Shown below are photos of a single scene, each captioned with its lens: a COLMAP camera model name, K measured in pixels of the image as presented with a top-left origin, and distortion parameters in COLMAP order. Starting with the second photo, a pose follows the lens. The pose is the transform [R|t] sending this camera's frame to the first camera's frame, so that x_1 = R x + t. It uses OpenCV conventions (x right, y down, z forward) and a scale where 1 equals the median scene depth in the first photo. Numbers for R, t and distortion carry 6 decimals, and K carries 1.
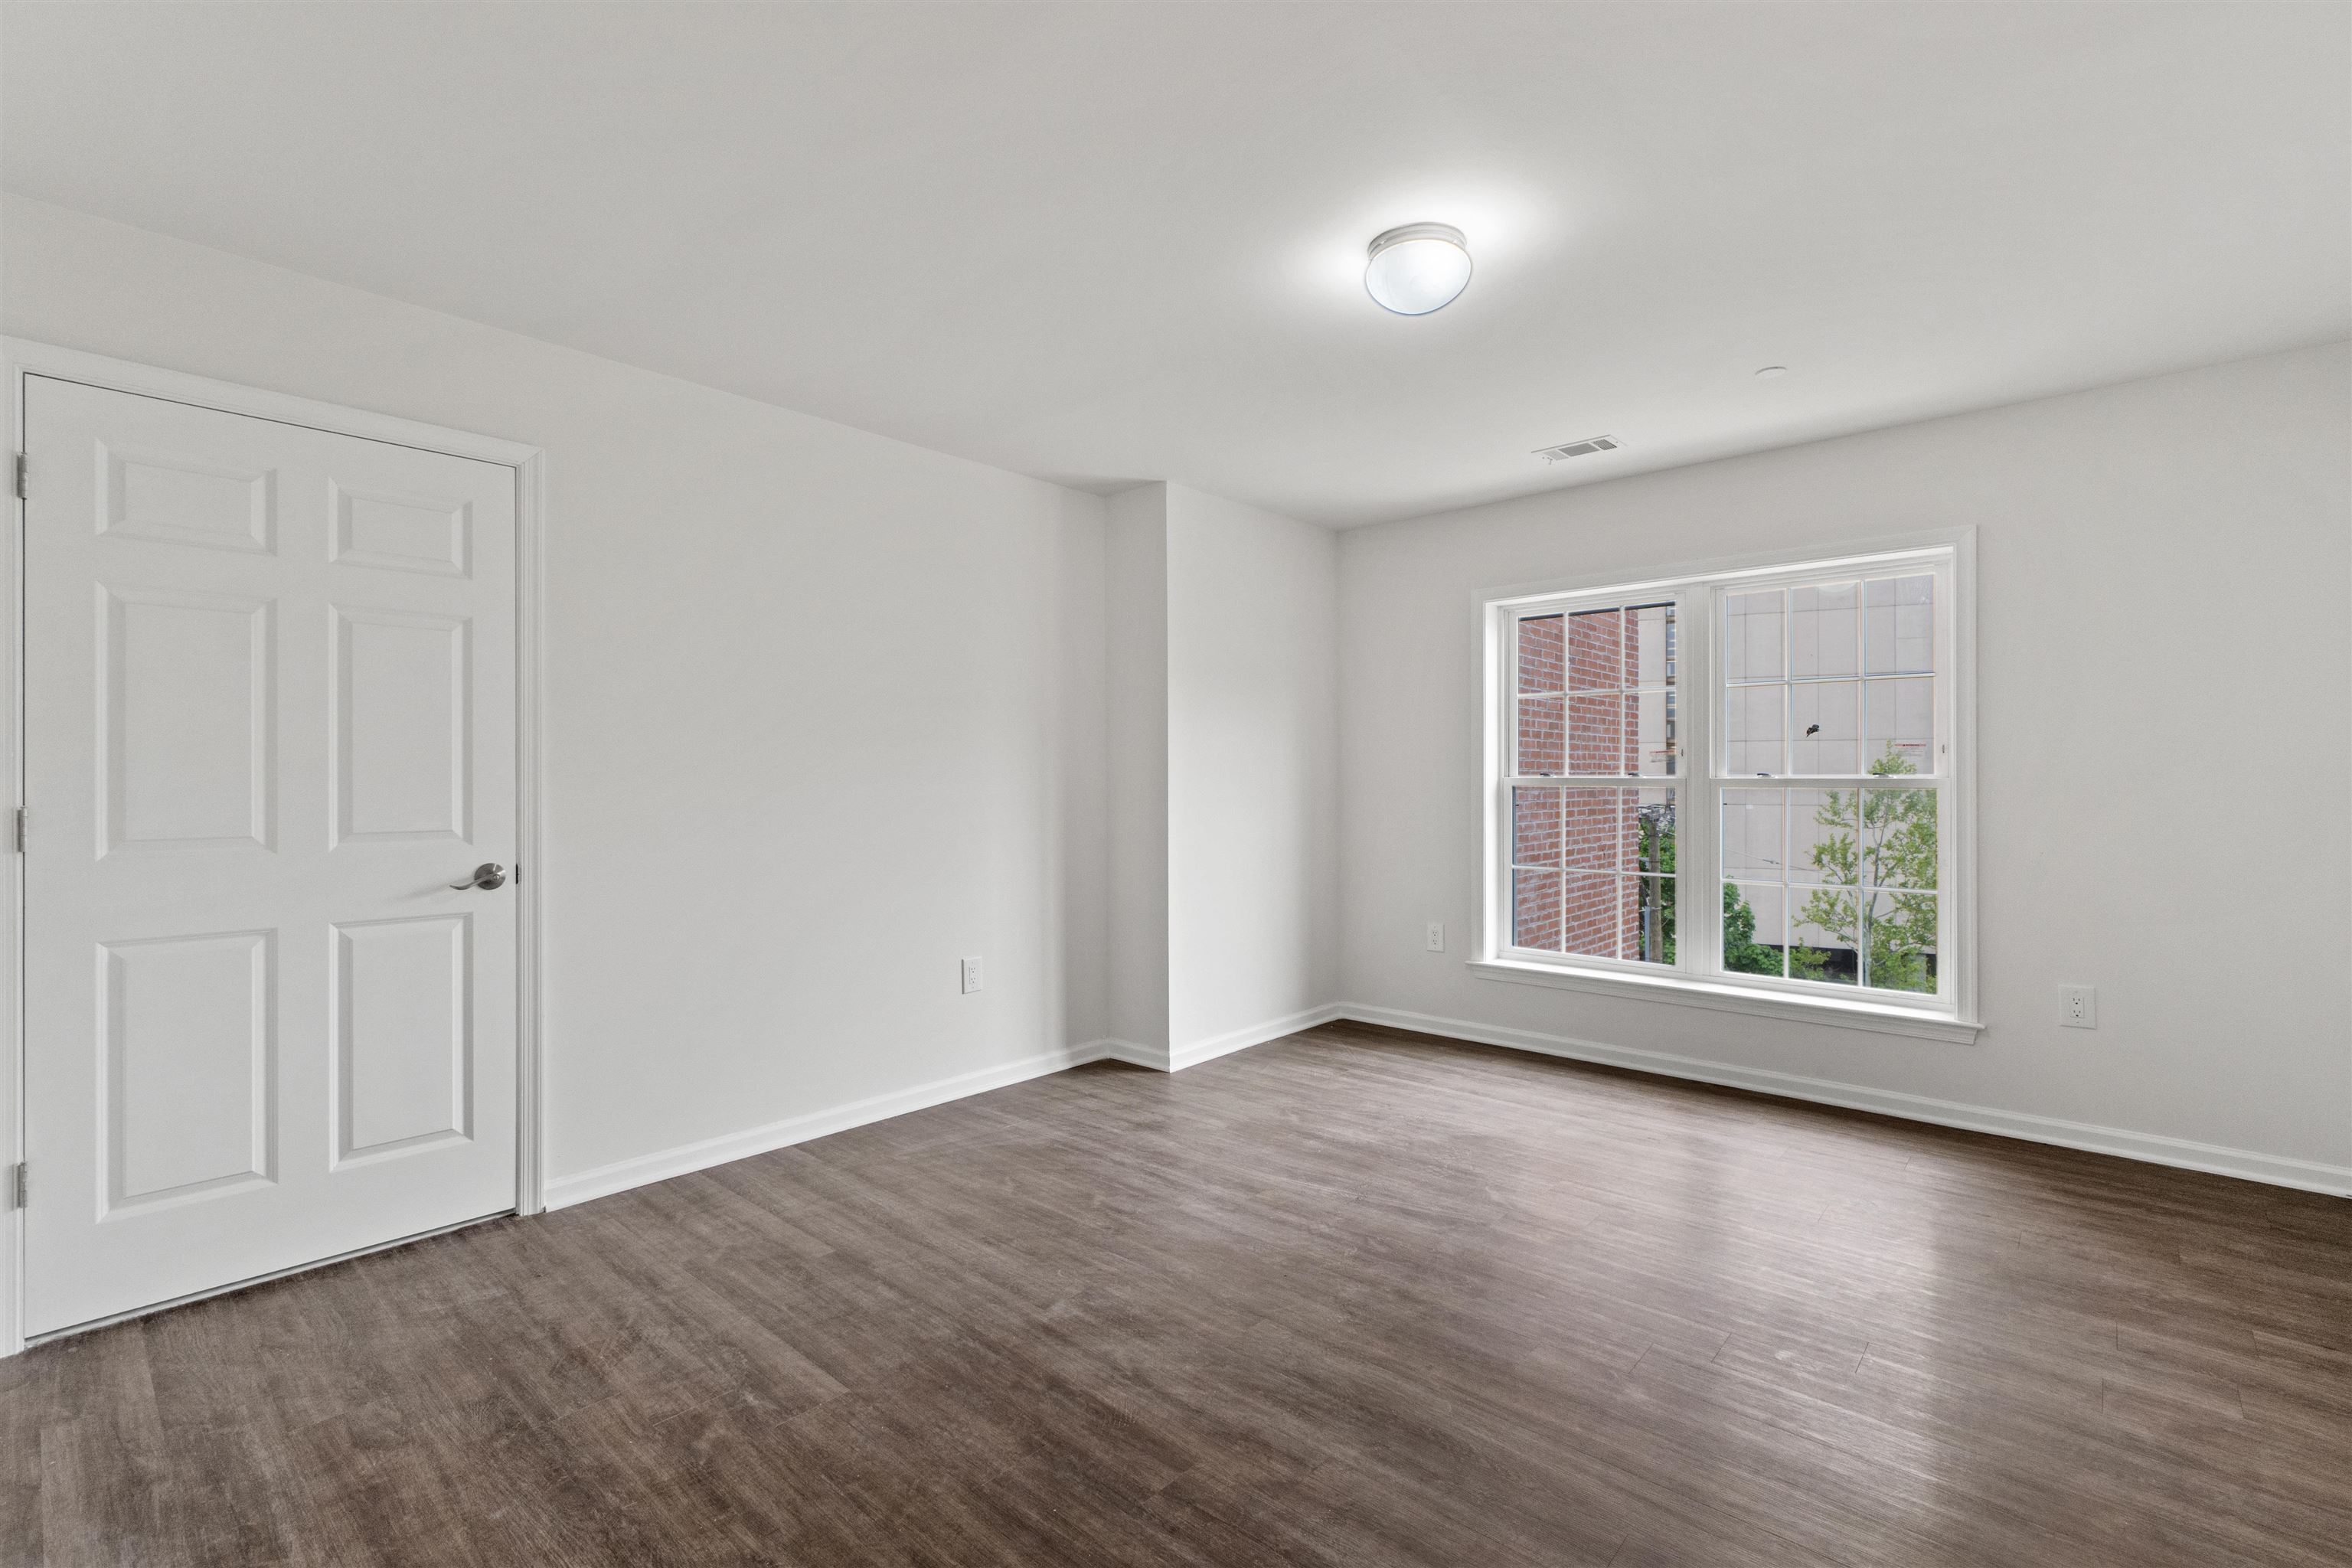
lens RADIAL K [[1022.2, 0, 1175.1], [0, 1022.2, 770.8], [0, 0, 1]] dist [-0.002622, 0.000148]
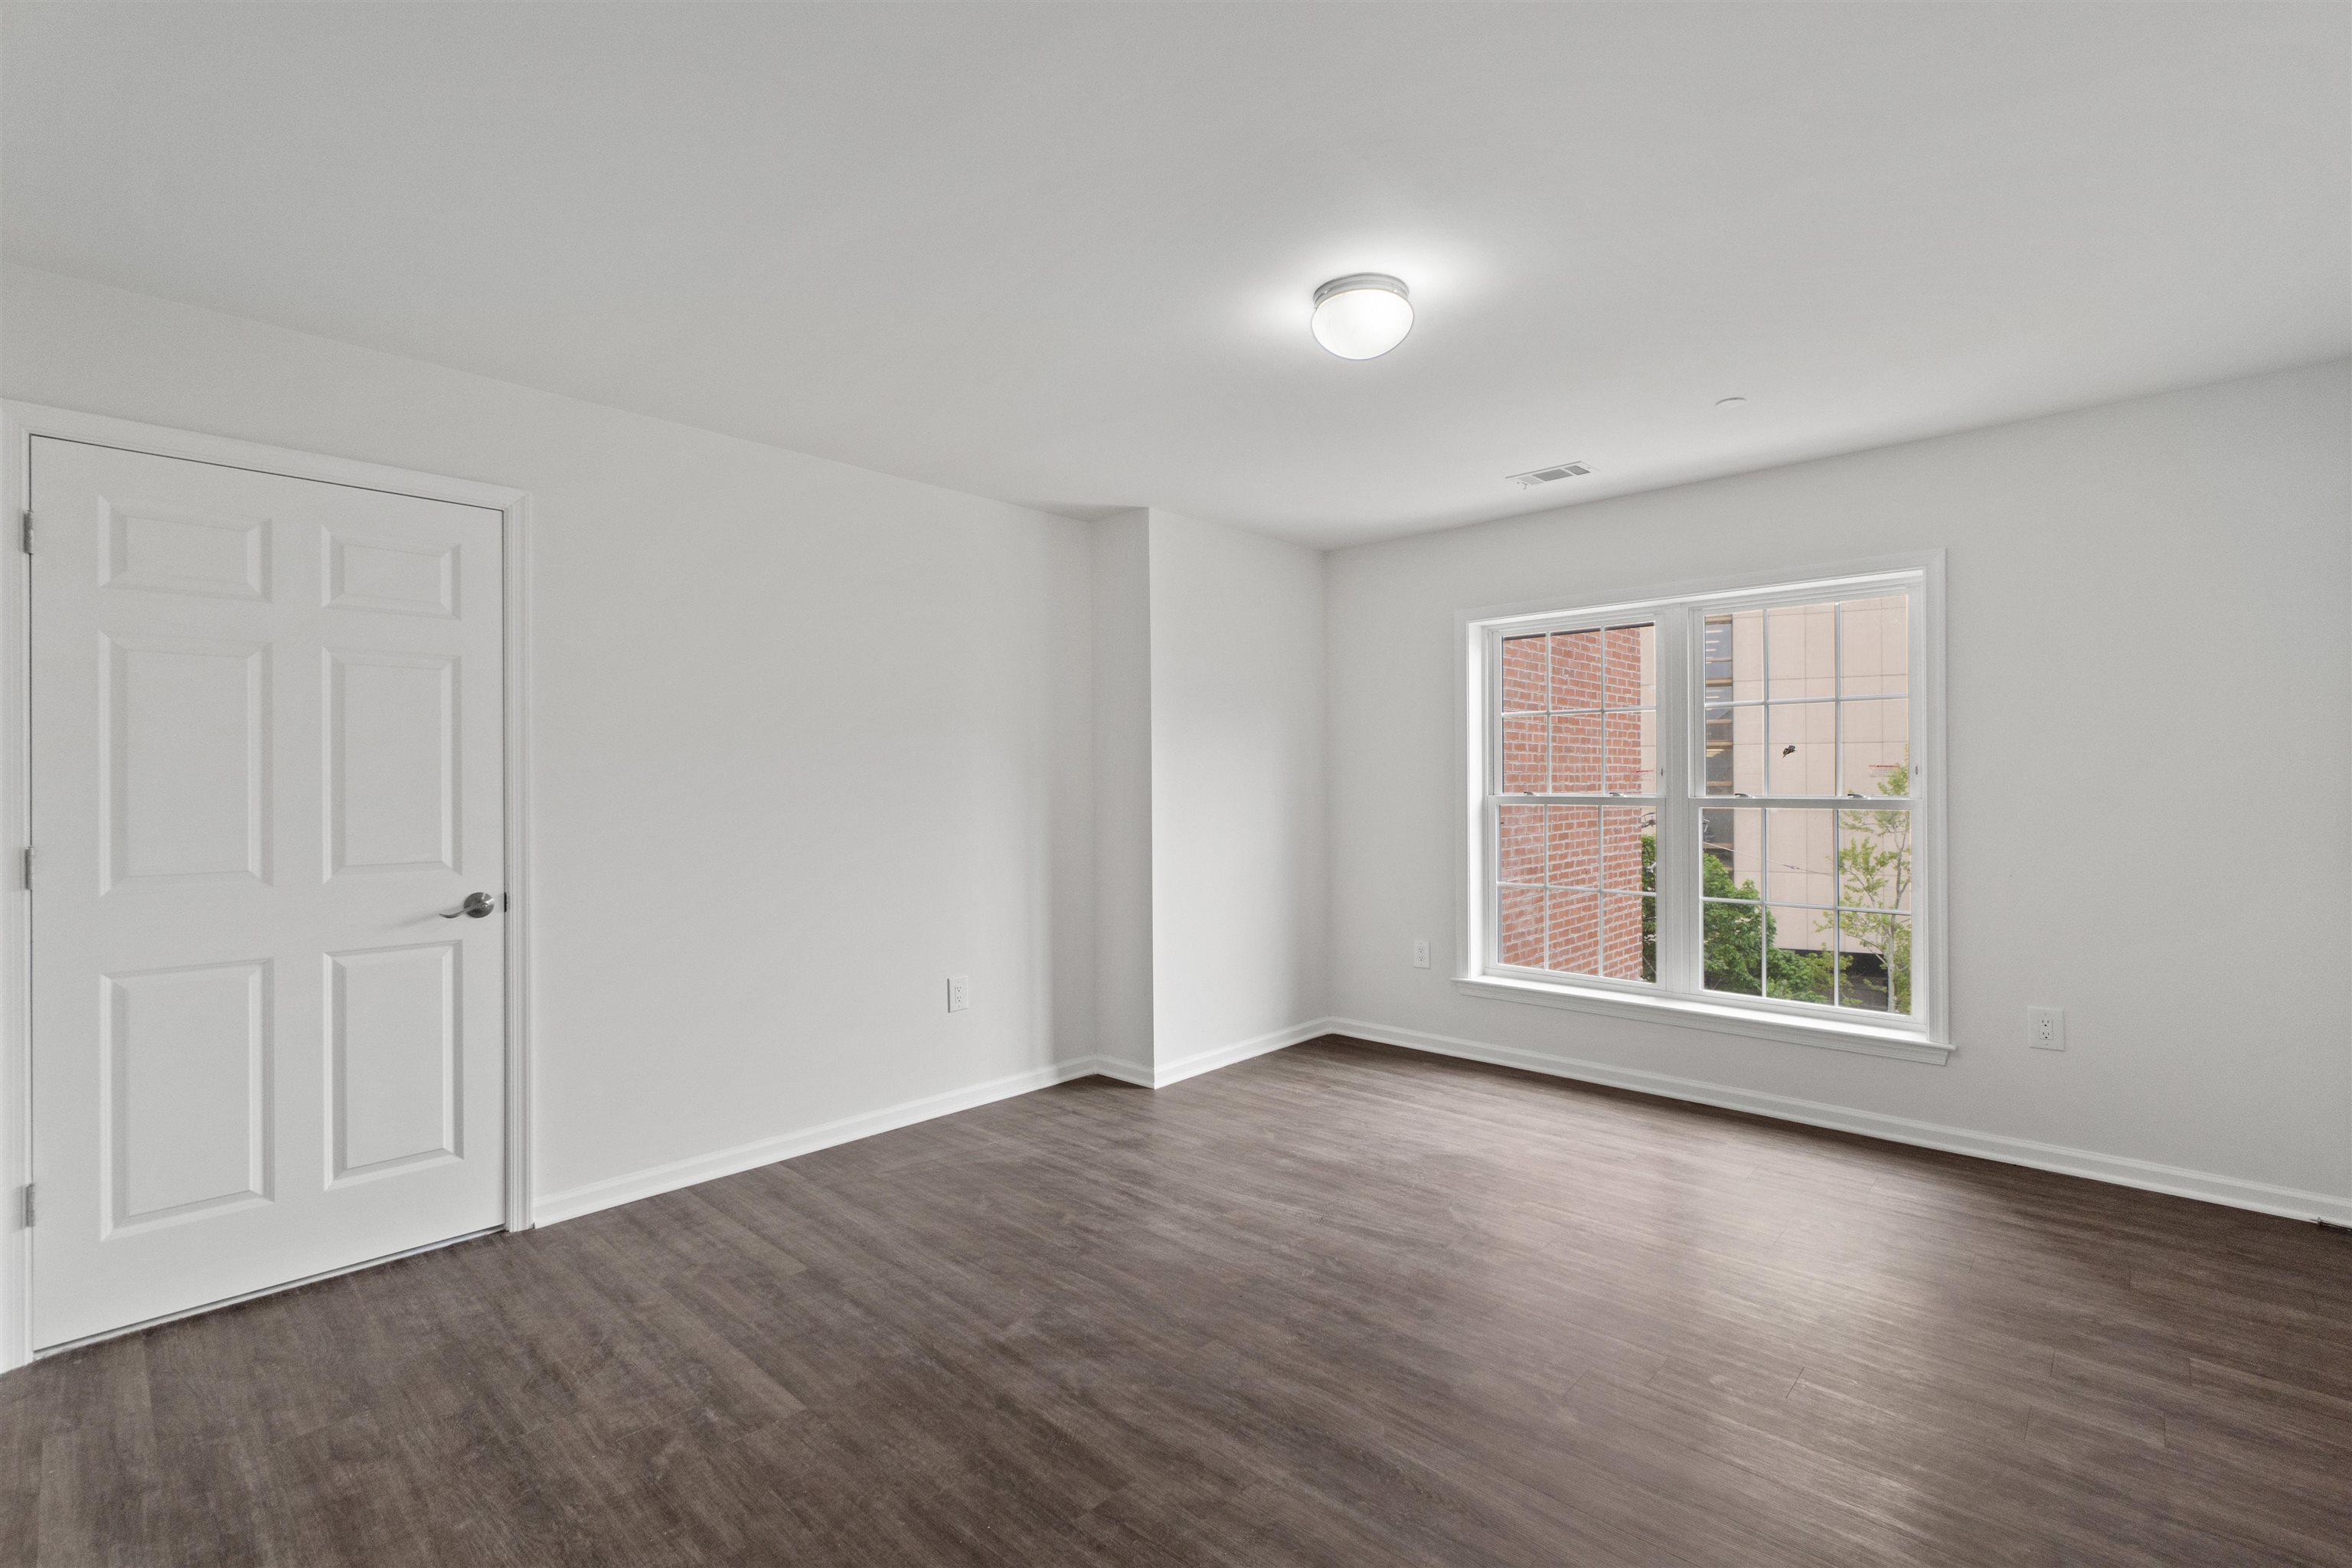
lens RADIAL K [[1022.2, 0, 1175.1], [0, 1022.2, 770.8], [0, 0, 1]] dist [-0.002622, 0.000148]
pose [[0.999812, -0.004167, -0.018914, 0.068119], [0.004084, 0.999982, -0.004413, -0.030524], [0.018932, 0.004335, 0.999811, -0.030068]]
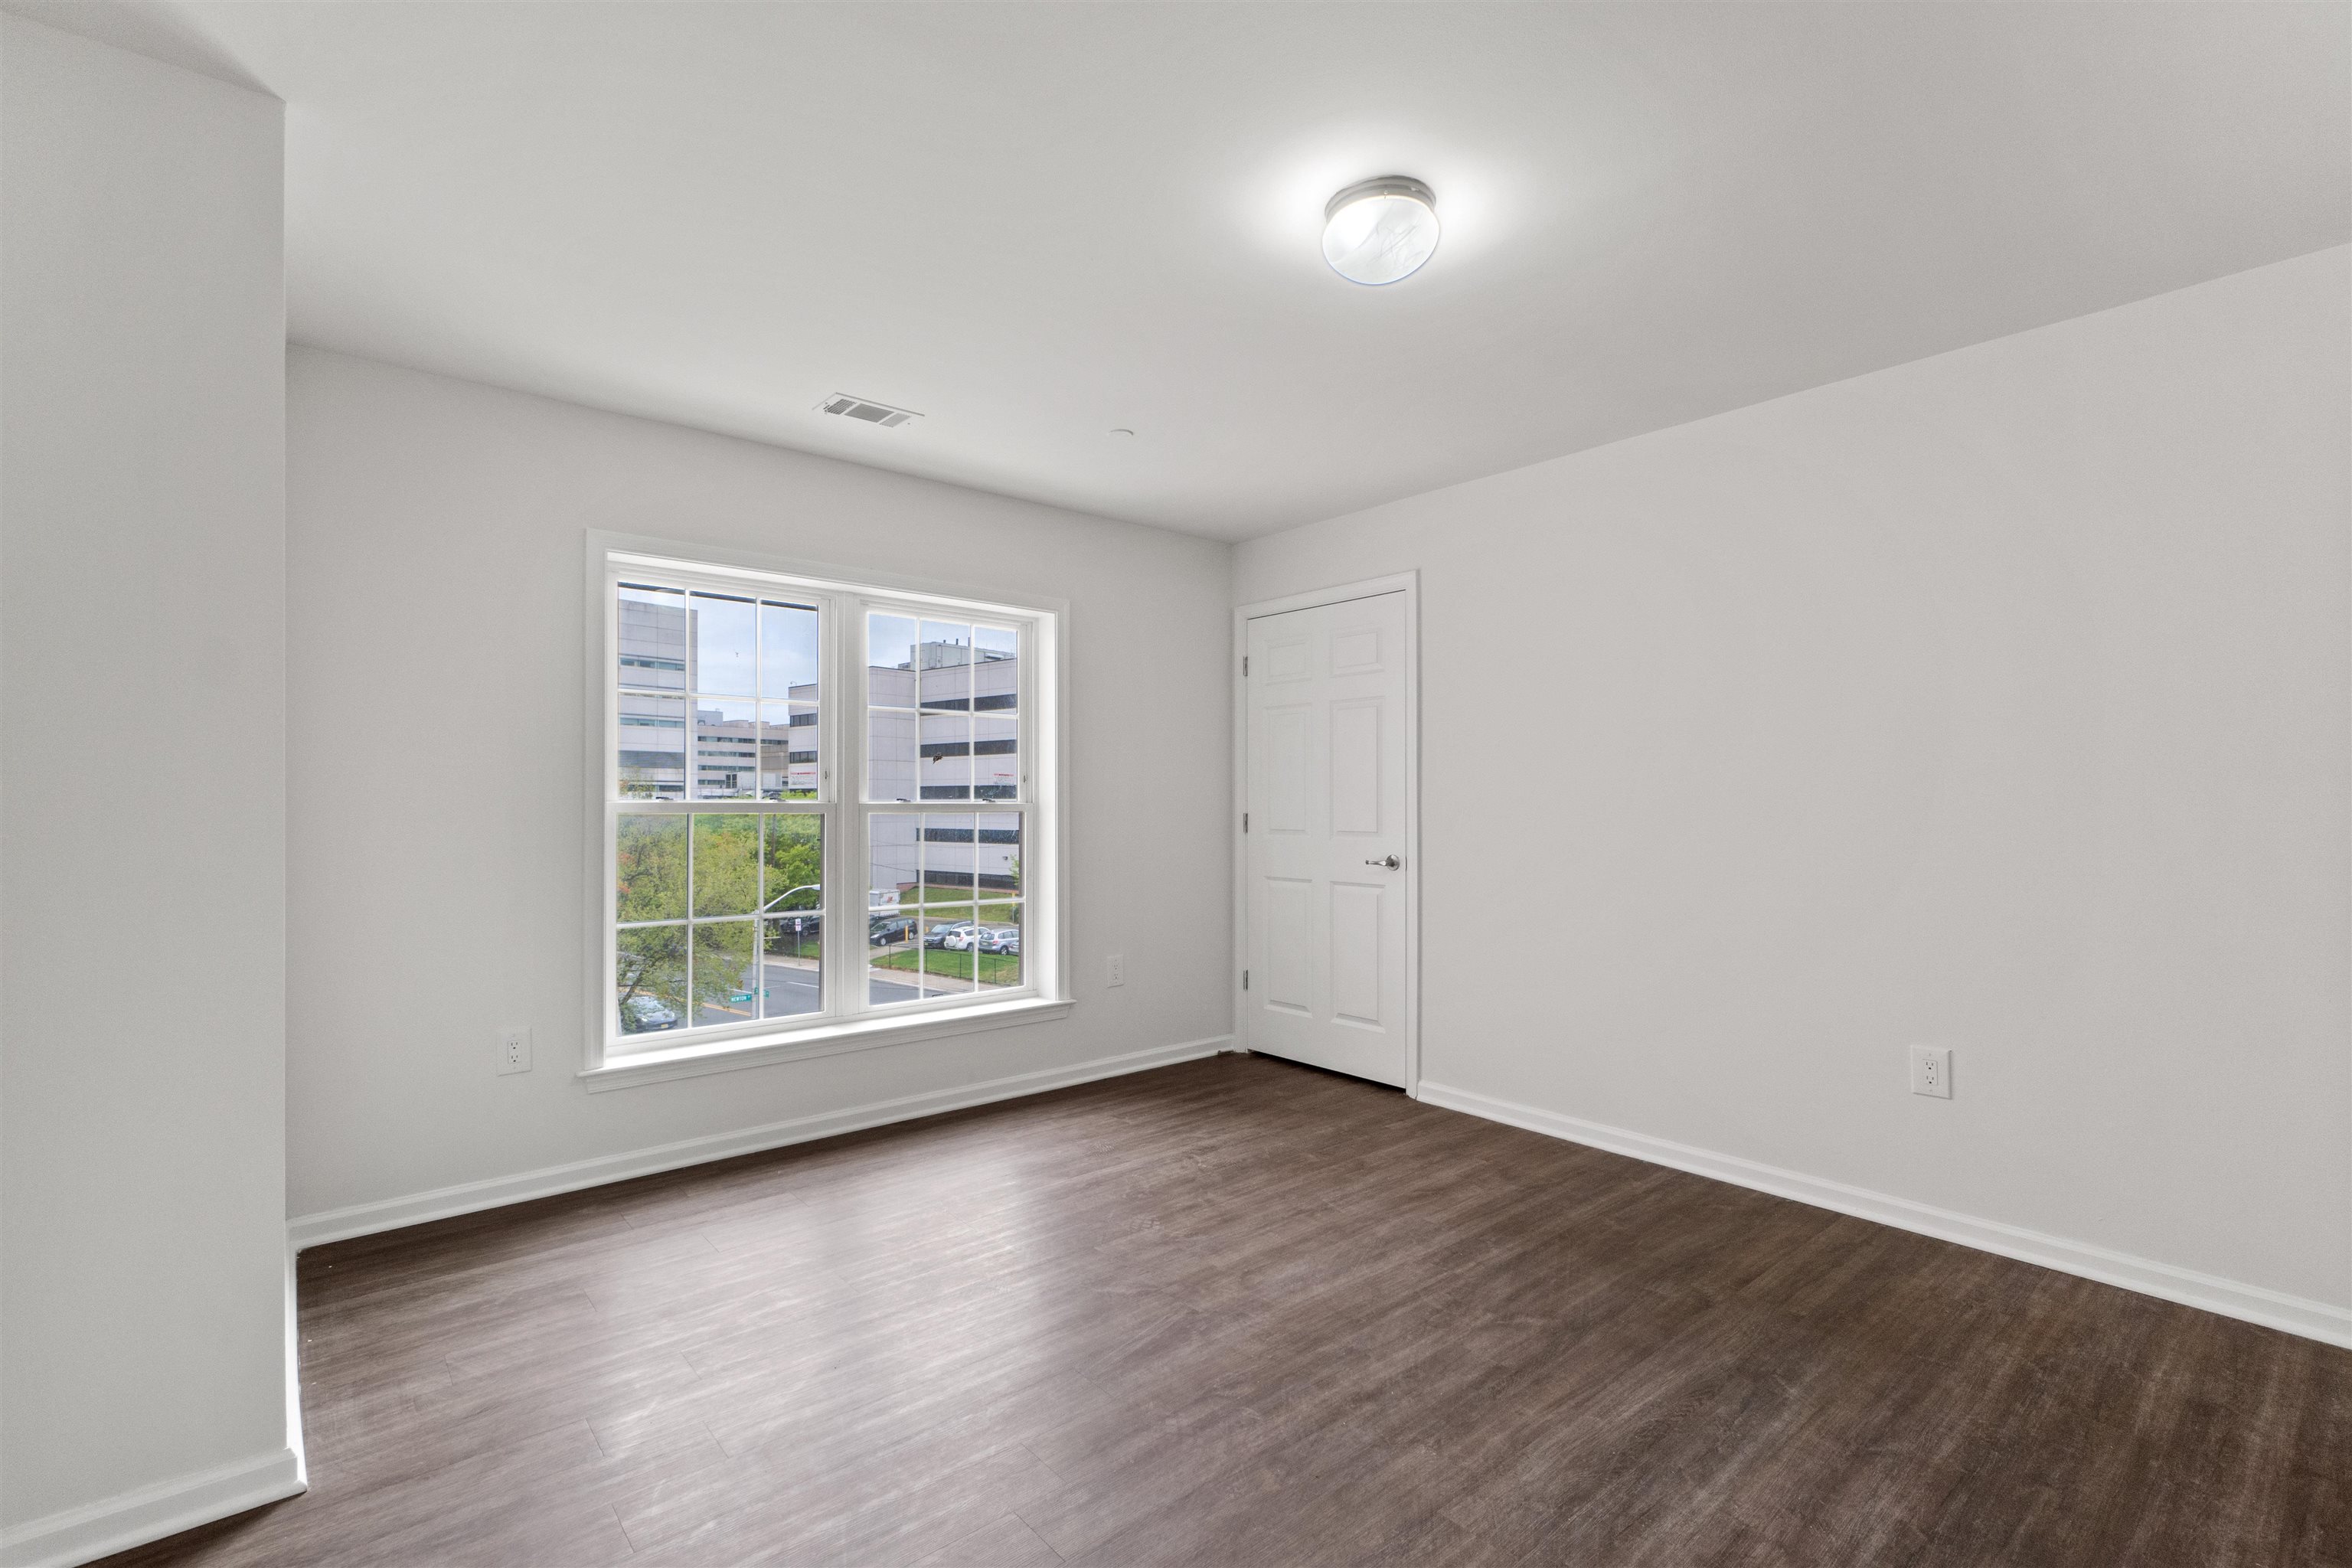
lens RADIAL K [[1051.8, 0, 1136.9], [0, 1051.8, 795.7], [0, 0, 1]] dist [-0.001780, -0.000037]
pose [[0.158603, 0.005912, 0.987325, -0.703470], [-0.004219, 0.999977, -0.005310, 0.008218], [-0.987333, -0.003324, 0.158625, 1.070831]]
